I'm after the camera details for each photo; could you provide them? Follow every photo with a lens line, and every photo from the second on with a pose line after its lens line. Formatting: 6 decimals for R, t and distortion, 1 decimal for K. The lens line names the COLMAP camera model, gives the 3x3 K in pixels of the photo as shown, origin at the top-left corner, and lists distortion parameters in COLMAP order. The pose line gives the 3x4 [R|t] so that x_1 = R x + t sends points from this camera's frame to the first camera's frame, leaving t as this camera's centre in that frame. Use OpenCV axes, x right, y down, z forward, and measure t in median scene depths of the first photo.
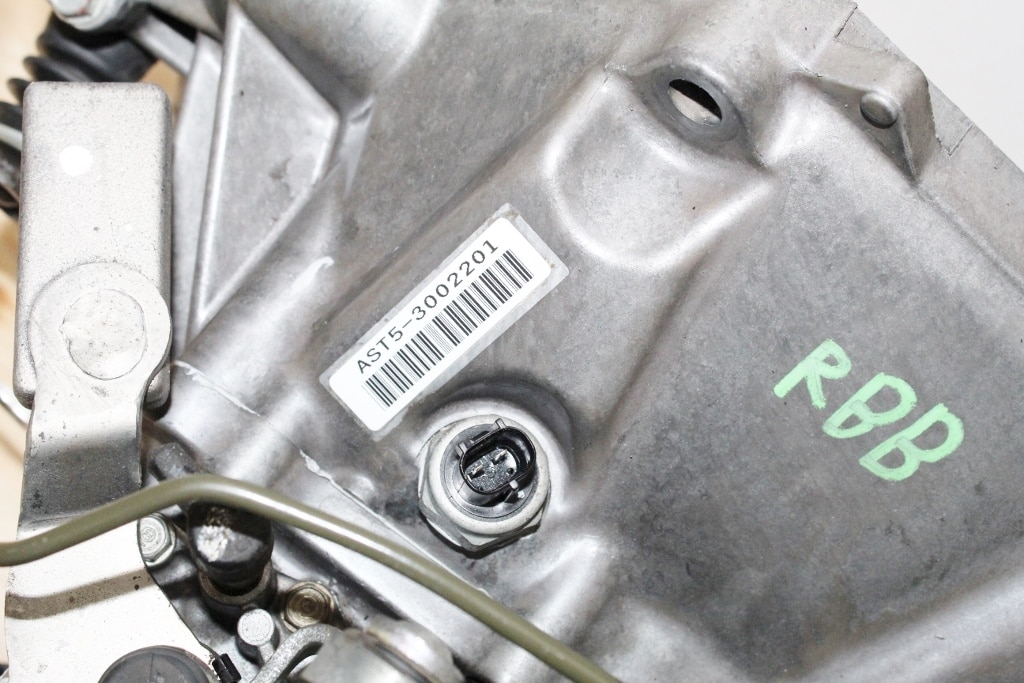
lens RADIAL K [[1592.0, 0, 510.9], [0, 1592.0, 341.1], [0, 0, 1]] dist [-0.101249, 0.000000]
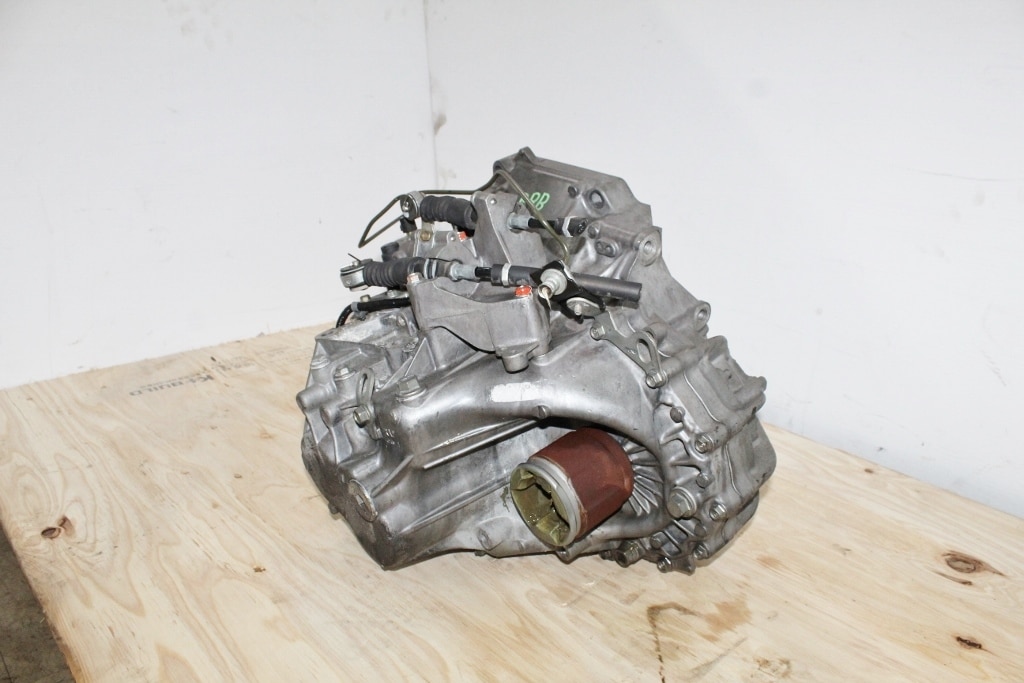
lens RADIAL K [[848.2, 0, 519.2], [0, 848.2, 340.8], [0, 0, 1]] dist [-0.155611, 0.129482]
pose [[0.896351, -0.280648, -0.343207, 0.974444], [-0.113017, 0.603911, -0.788998, 2.413894], [0.428697, 0.746008, 0.509599, -0.048155]]
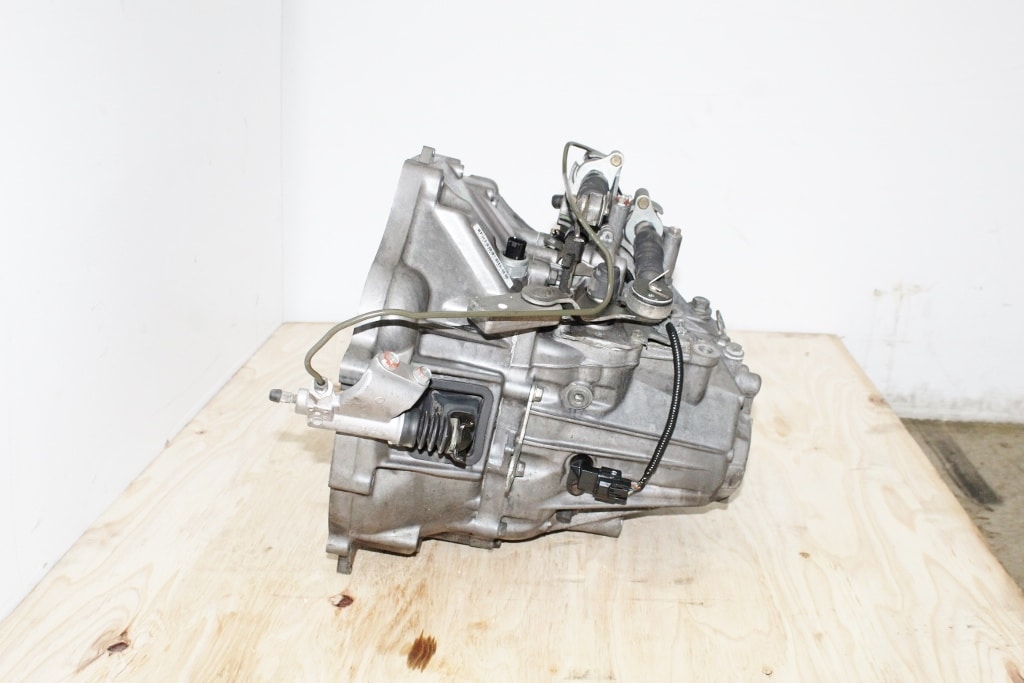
lens RADIAL K [[1132.5, 0, 523.5], [0, 1132.5, 364.9], [0, 0, 1]] dist [-0.057218, 0.000000]
pose [[-0.474248, -0.615314, 0.629665, -2.039903], [0.727423, 0.129015, 0.673952, -1.830080], [-0.495928, 0.777653, 0.386408, 0.098315]]
